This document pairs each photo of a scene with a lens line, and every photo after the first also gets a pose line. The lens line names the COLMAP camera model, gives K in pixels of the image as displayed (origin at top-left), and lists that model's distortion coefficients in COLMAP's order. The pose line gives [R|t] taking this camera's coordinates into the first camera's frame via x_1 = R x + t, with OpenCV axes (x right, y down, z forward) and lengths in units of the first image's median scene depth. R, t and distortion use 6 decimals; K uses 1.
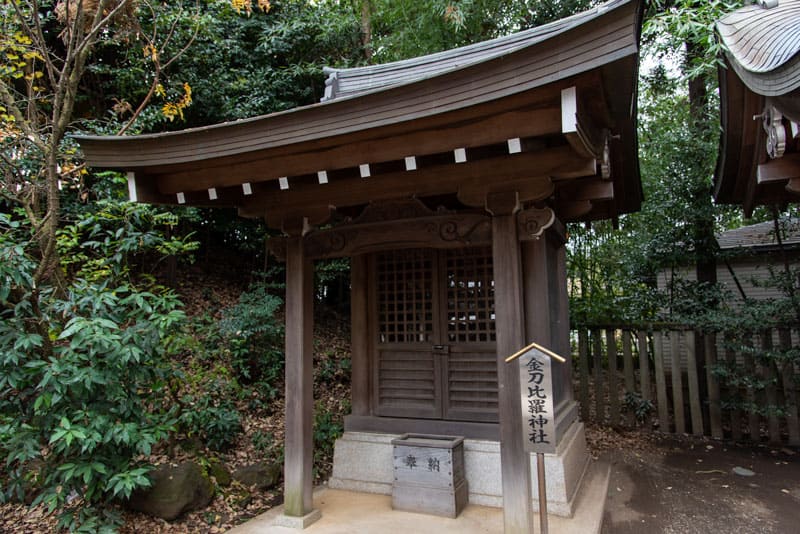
lens RADIAL K [[539.8, 0, 400.0], [0, 539.8, 267.0], [0, 0, 1]] dist [-0.001339, 0.000632]
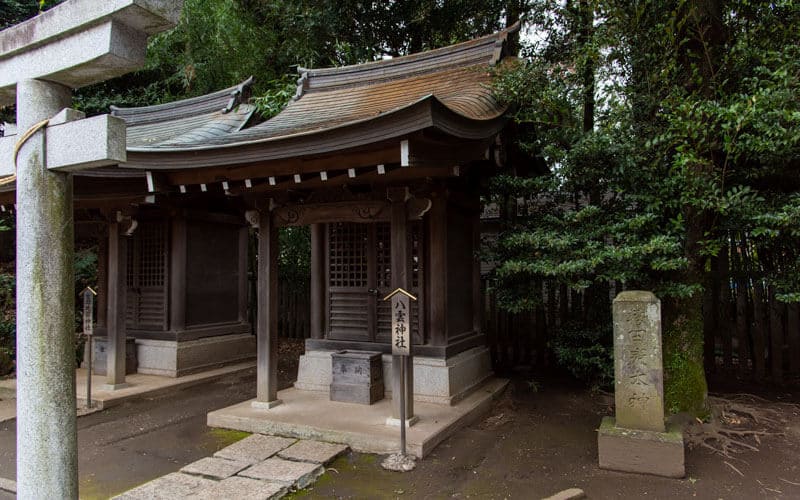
lens RADIAL K [[541.5, 0, 400.0], [0, 541.5, 250.0], [0, 0, 1]] dist [-0.040051, 0.000752]
pose [[0.999730, 0.009451, -0.021211, 0.199643], [-0.007882, 0.997312, 0.072849, -0.064047], [0.021842, -0.072662, 0.997117, -0.426416]]
